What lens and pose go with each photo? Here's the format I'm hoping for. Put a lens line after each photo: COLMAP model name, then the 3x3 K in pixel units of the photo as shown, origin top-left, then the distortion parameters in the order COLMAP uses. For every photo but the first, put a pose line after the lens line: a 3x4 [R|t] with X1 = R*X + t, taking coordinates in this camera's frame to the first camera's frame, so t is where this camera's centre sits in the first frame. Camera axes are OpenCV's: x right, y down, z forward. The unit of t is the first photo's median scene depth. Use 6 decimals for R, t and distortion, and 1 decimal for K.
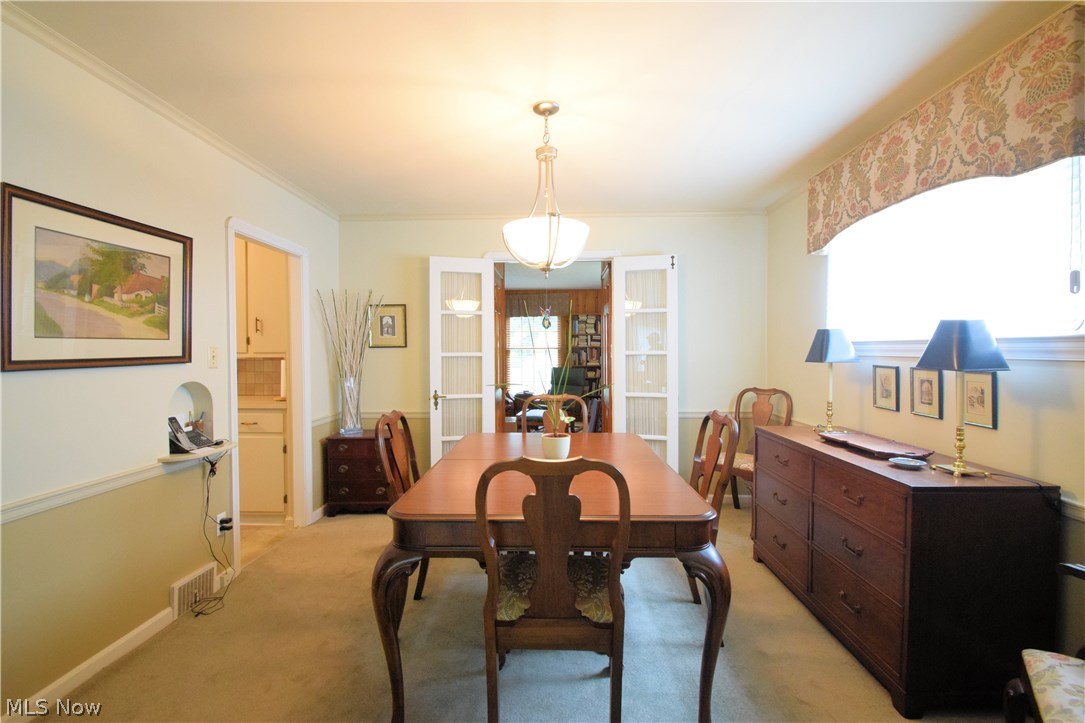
lens RADIAL K [[478.8, 0, 542.5], [0, 478.8, 361.5], [0, 0, 1]] dist [-0.000516, -0.000182]
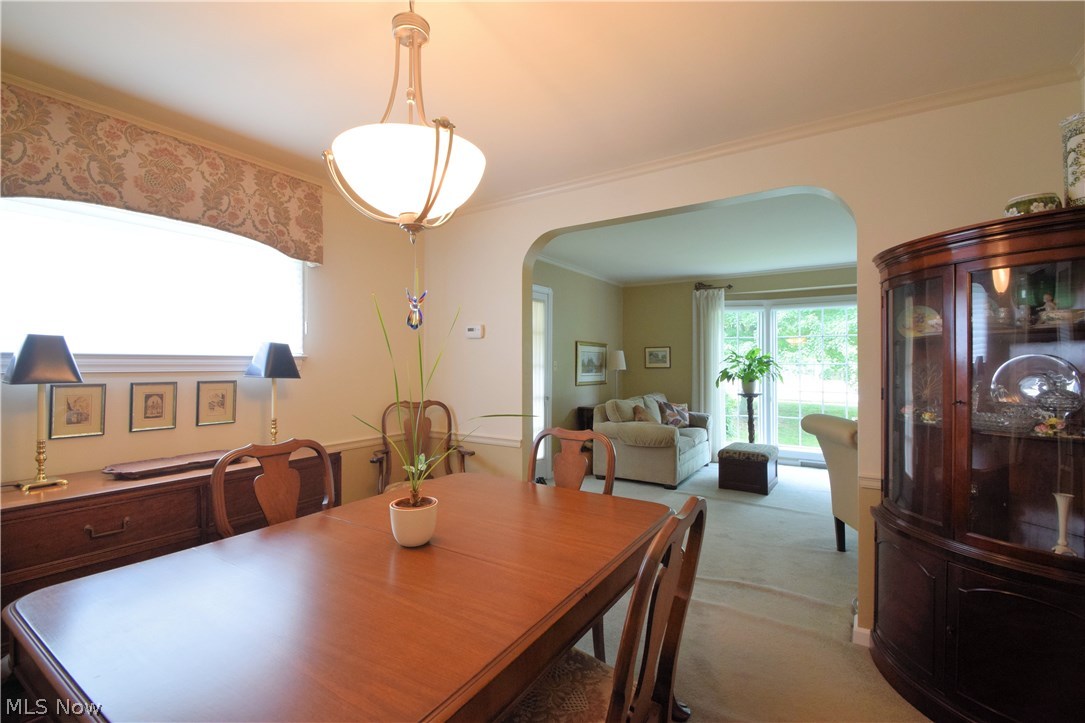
lens RADIAL K [[478.8, 0, 542.5], [0, 478.8, 361.5], [0, 0, 1]] dist [-0.000516, -0.000182]
pose [[-0.846880, 0.005162, 0.531759, -0.472258], [0.016069, 0.999745, 0.015888, -0.036049], [-0.531541, 0.022000, -0.846747, 1.513830]]
